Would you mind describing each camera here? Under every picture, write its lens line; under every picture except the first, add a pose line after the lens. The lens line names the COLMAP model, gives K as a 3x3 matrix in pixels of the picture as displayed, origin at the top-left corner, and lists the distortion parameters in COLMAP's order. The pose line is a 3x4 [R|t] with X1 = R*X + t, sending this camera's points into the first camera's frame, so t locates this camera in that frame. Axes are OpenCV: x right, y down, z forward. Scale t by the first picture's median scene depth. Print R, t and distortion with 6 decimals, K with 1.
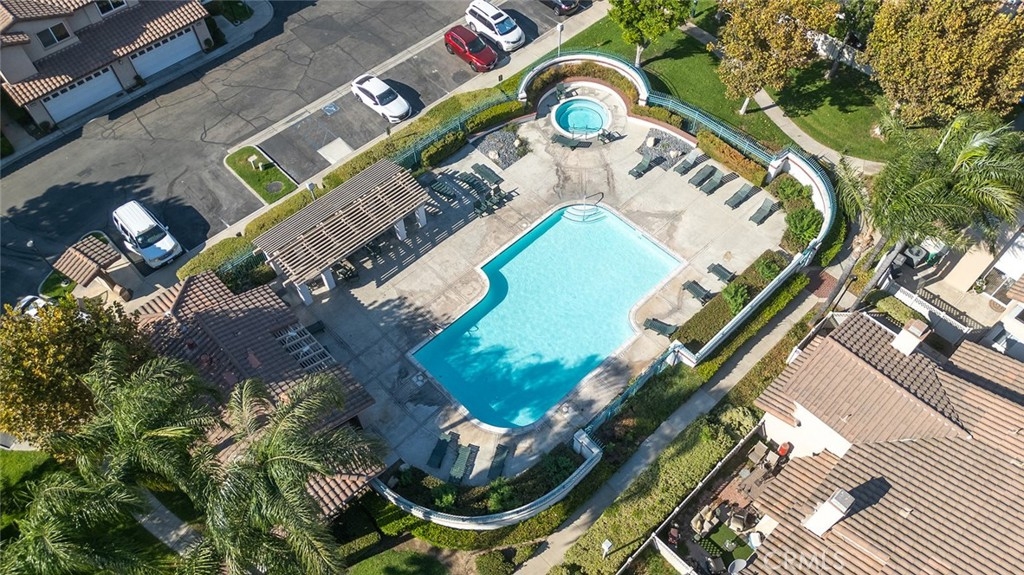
lens RADIAL K [[776.4, 0, 512.0], [0, 776.4, 287.5], [0, 0, 1]] dist [0.002096, 0.000371]
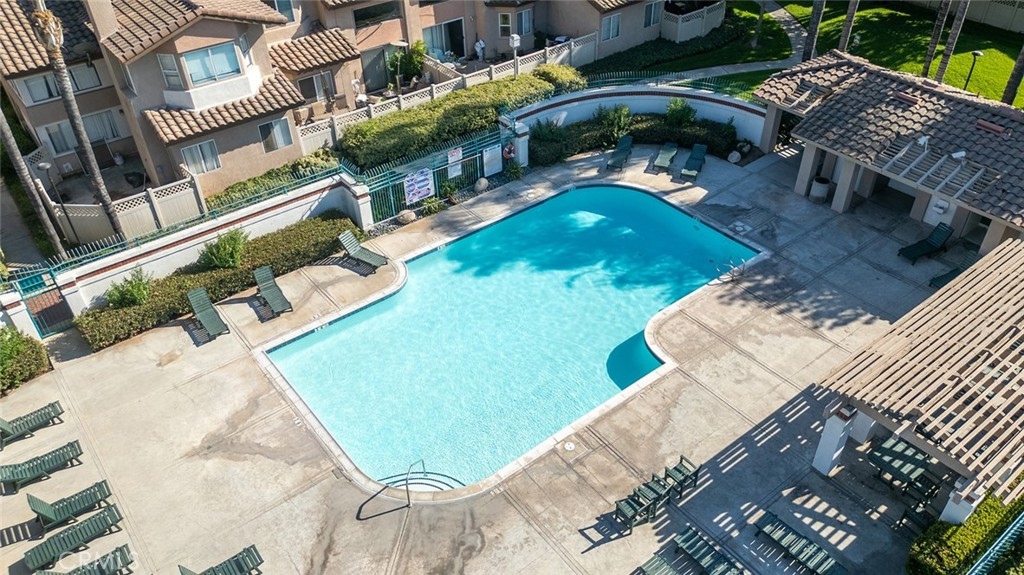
lens RADIAL K [[776.4, 0, 512.0], [0, 776.4, 287.5], [0, 0, 1]] dist [0.002096, 0.000371]
pose [[-0.994581, -0.034597, 0.098038, 0.009876], [0.099643, -0.048212, 0.993855, -0.529655], [-0.029657, 0.998238, 0.051398, 0.943030]]
